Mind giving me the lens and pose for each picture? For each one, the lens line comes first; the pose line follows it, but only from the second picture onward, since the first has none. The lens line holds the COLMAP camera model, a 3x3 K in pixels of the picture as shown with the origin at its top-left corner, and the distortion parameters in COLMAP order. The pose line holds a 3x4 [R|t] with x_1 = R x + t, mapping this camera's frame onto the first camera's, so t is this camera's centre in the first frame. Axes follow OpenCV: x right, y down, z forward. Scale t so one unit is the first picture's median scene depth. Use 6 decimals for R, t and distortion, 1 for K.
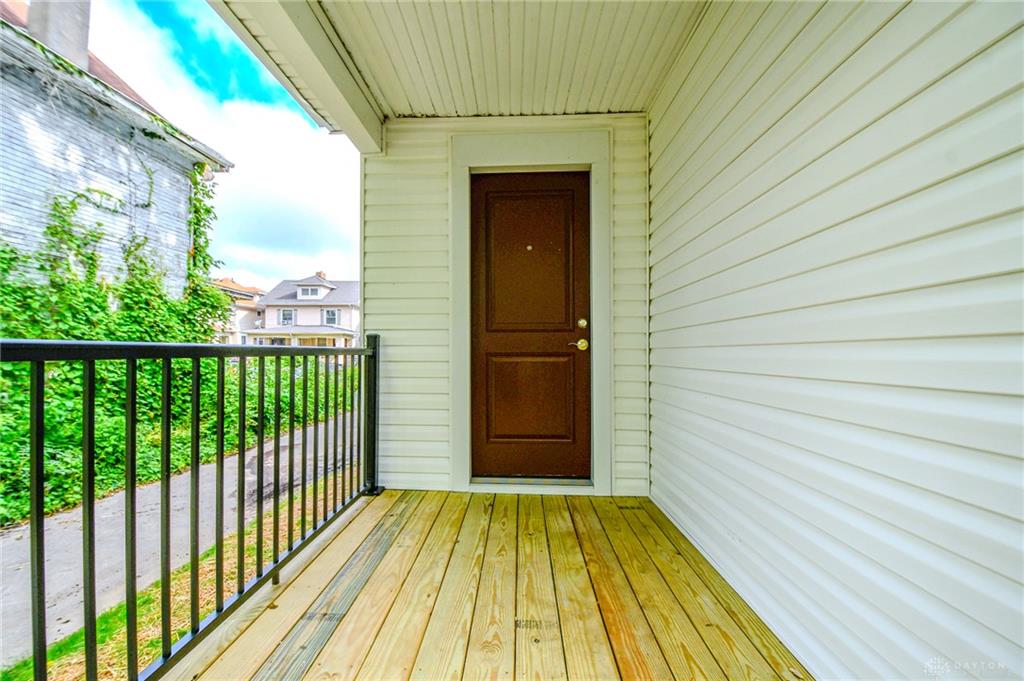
lens RADIAL K [[437.2, 0, 497.1], [0, 437.2, 345.3], [0, 0, 1]] dist [-0.030701, -0.000471]
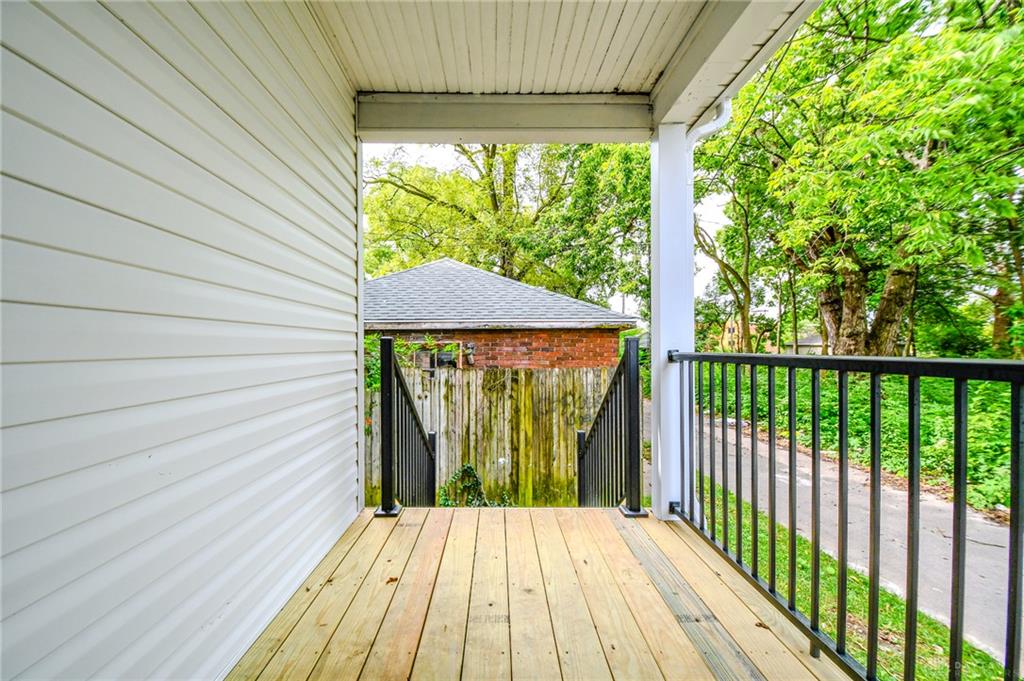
lens RADIAL K [[437.2, 0, 497.1], [0, 437.2, 345.3], [0, 0, 1]] dist [-0.030701, -0.000471]
pose [[-0.998695, -0.006089, -0.050707, 0.122687], [-0.005348, 0.999877, -0.014729, -0.006507], [0.050791, -0.014438, -0.998605, 1.924114]]
